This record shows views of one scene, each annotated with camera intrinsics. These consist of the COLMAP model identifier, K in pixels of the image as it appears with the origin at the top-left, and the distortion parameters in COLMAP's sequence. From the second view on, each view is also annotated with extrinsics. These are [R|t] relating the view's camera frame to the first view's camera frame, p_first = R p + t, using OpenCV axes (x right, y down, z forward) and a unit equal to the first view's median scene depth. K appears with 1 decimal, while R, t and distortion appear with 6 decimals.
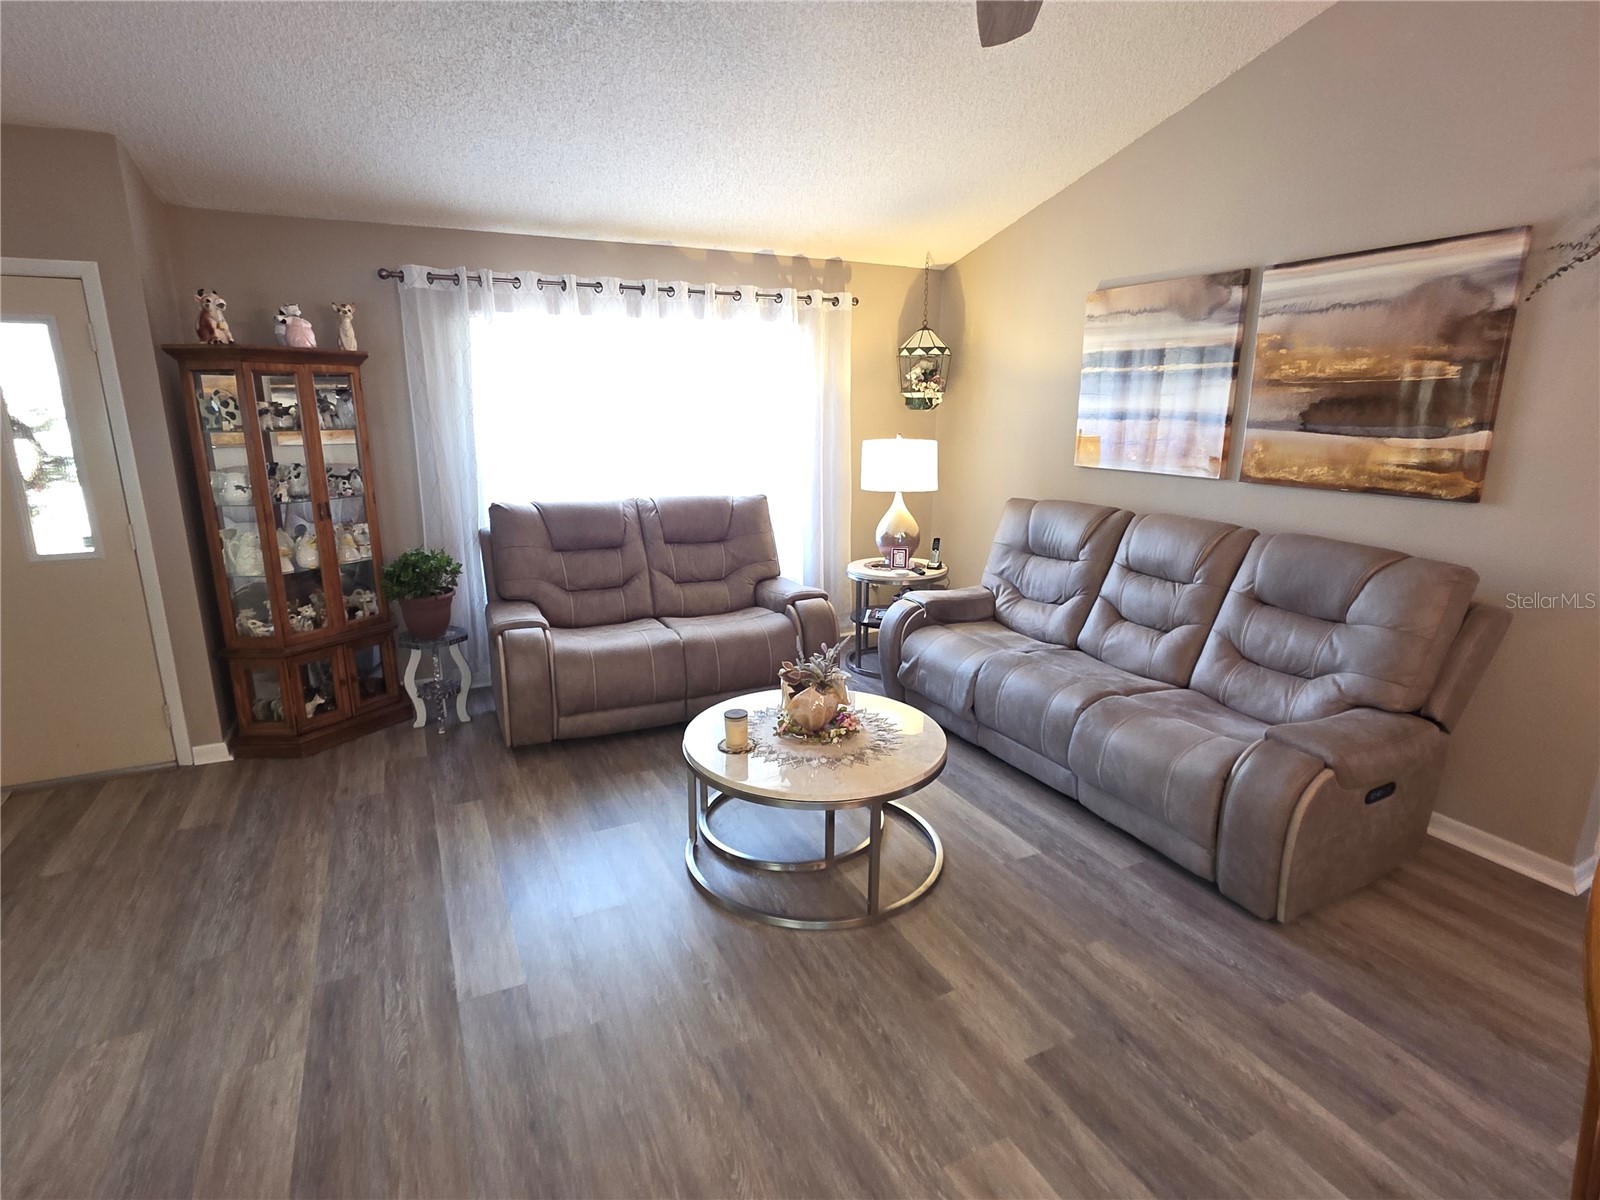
lens RADIAL K [[814.5, 0, 791.5], [0, 814.5, 599.4], [0, 0, 1]] dist [0.004837, -0.000470]
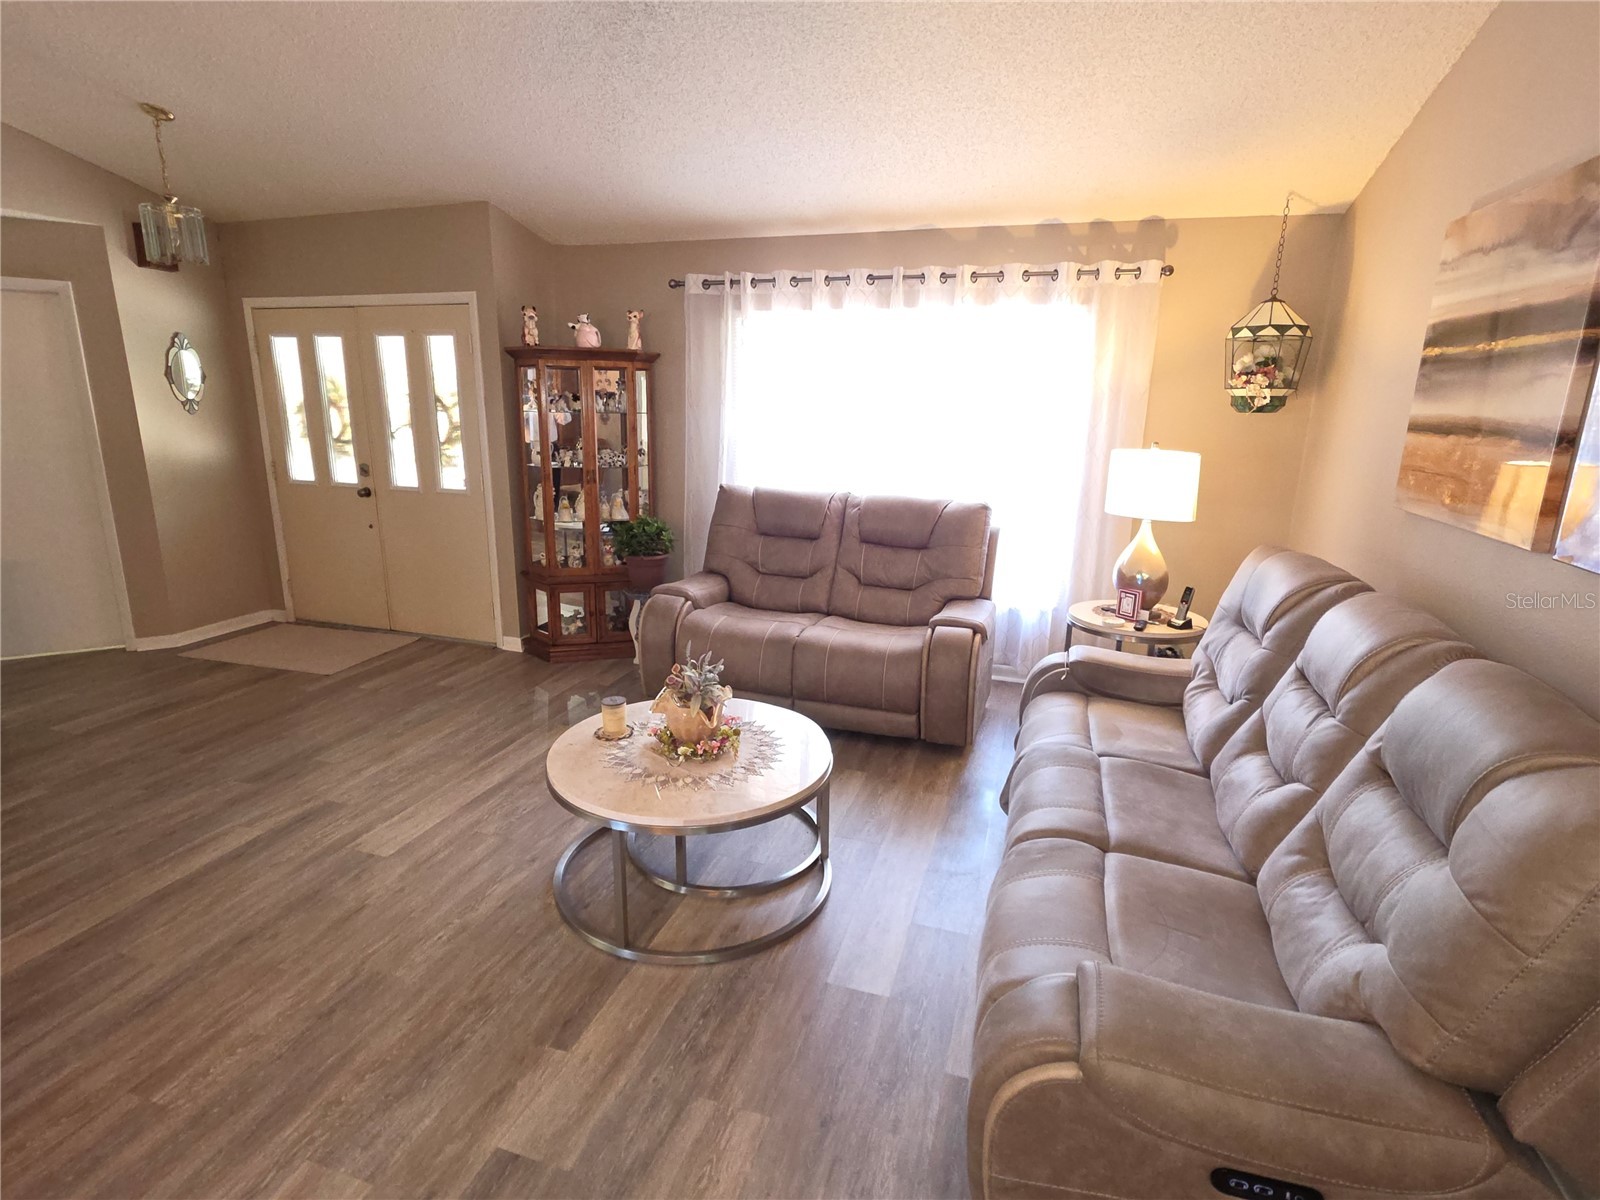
lens RADIAL K [[814.5, 0, 793.6], [0, 814.5, 599.5], [0, 0, 1]] dist [0.004837, -0.000470]
pose [[0.724521, 0.180422, -0.665220, 0.494115], [-0.180422, 0.981124, 0.069596, -0.061714], [0.665220, 0.069596, 0.743397, 0.263776]]
